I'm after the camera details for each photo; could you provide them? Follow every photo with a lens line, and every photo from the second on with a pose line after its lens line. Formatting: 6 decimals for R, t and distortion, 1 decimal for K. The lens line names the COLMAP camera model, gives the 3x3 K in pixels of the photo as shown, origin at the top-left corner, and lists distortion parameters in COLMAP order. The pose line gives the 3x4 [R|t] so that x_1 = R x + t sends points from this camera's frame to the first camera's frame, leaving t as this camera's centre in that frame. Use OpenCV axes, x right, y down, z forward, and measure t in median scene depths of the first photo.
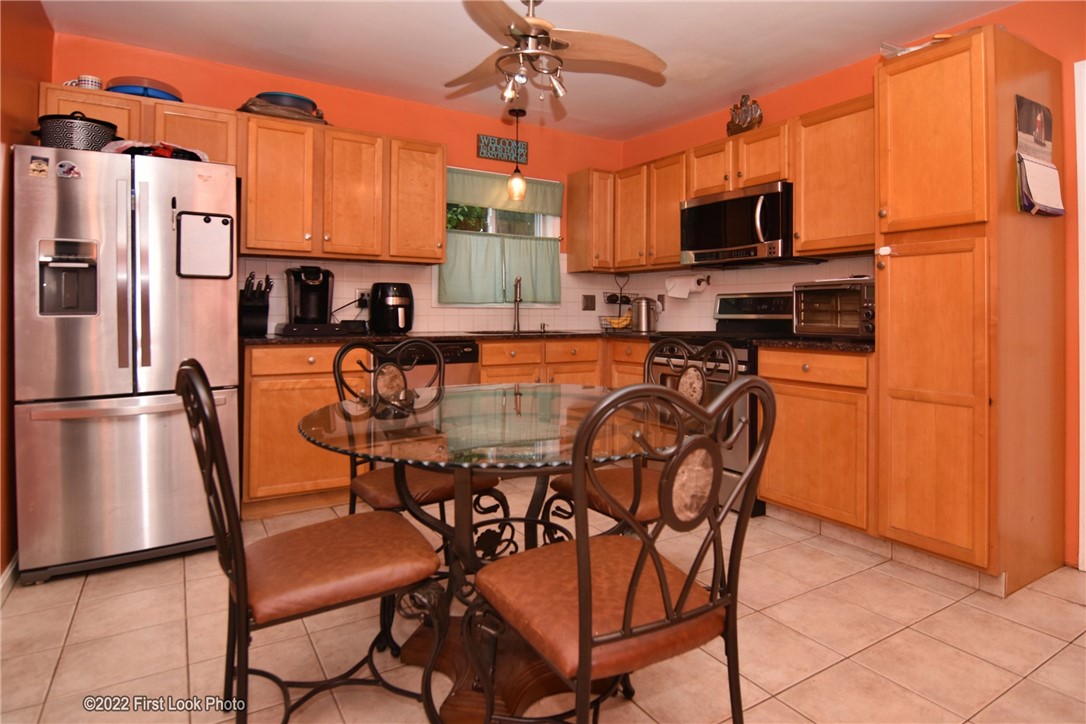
lens RADIAL K [[574.3, 0, 621.0], [0, 574.3, 313.6], [0, 0, 1]] dist [0.002602, -0.010008]
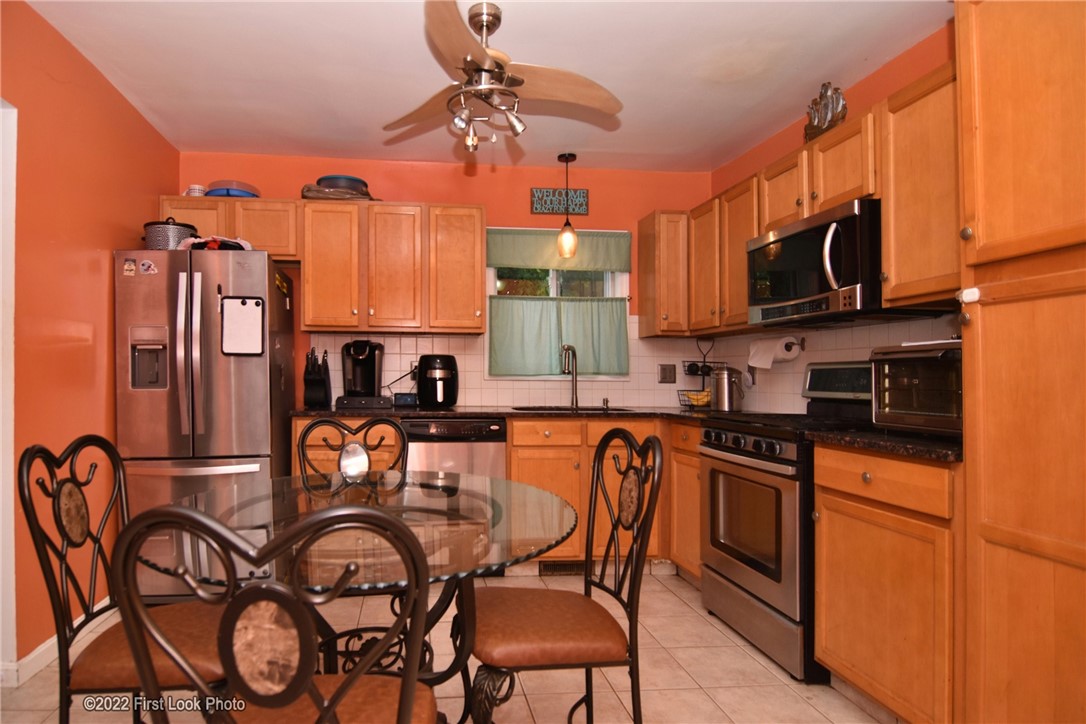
lens RADIAL K [[633.4, 0, 544.9], [0, 633.4, 376.6], [0, 0, 1]] dist [-0.004600, -0.002662]
pose [[0.884848, 0.000891, -0.465879, 0.267993], [-0.002622, 0.999992, -0.003067, -0.014852], [0.465872, 0.003935, 0.884843, 0.148901]]
